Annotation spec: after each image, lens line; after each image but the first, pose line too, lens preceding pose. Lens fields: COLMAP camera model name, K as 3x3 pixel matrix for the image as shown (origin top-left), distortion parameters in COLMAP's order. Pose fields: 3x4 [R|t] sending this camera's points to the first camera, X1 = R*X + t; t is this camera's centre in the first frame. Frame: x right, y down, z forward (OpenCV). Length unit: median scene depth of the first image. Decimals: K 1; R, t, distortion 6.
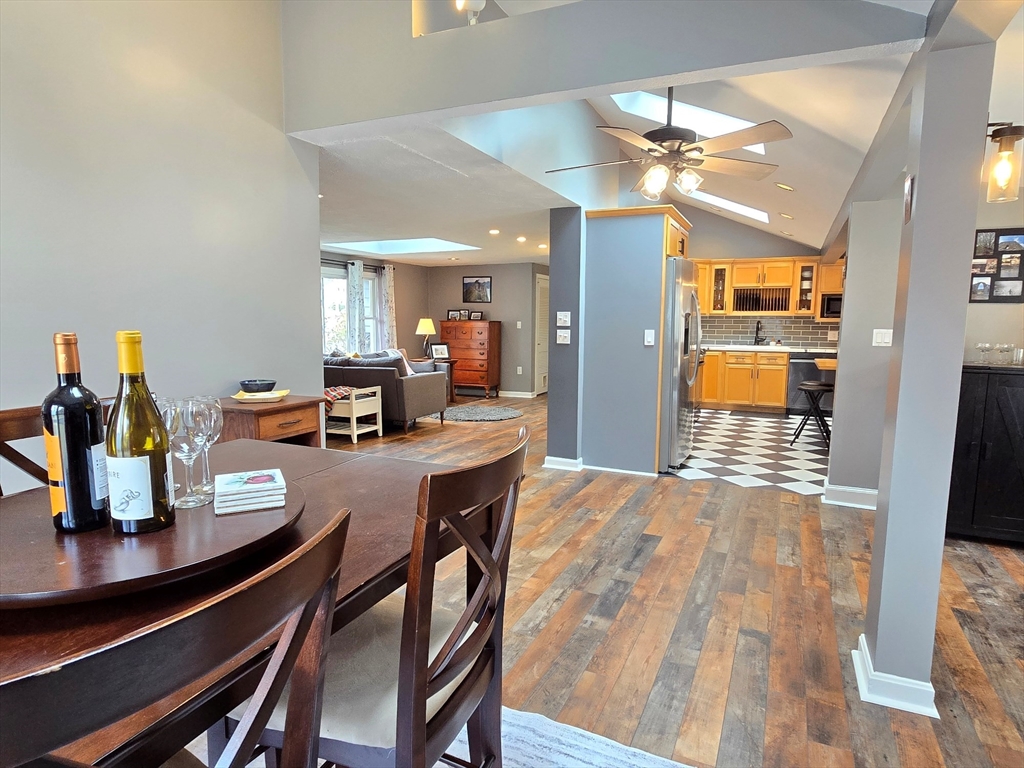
lens RADIAL K [[597.9, 0, 516.6], [0, 597.9, 389.8], [0, 0, 1]] dist [-0.001197, -0.002673]
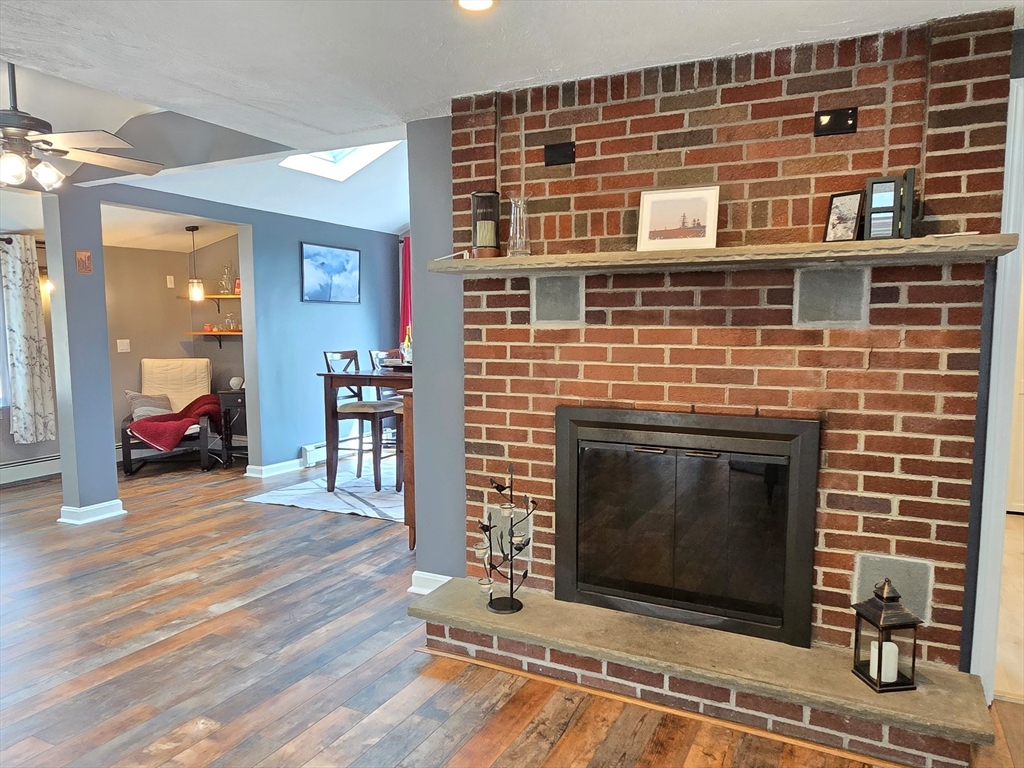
lens RADIAL K [[695.8, 0, 522.2], [0, 695.8, 392.2], [0, 0, 1]] dist [-0.001415, -0.000318]
pose [[-0.999425, -0.008725, 0.032756, -0.197810], [-0.001377, 0.975963, 0.217933, -0.093146], [-0.033870, 0.217762, -0.975414, 0.756927]]
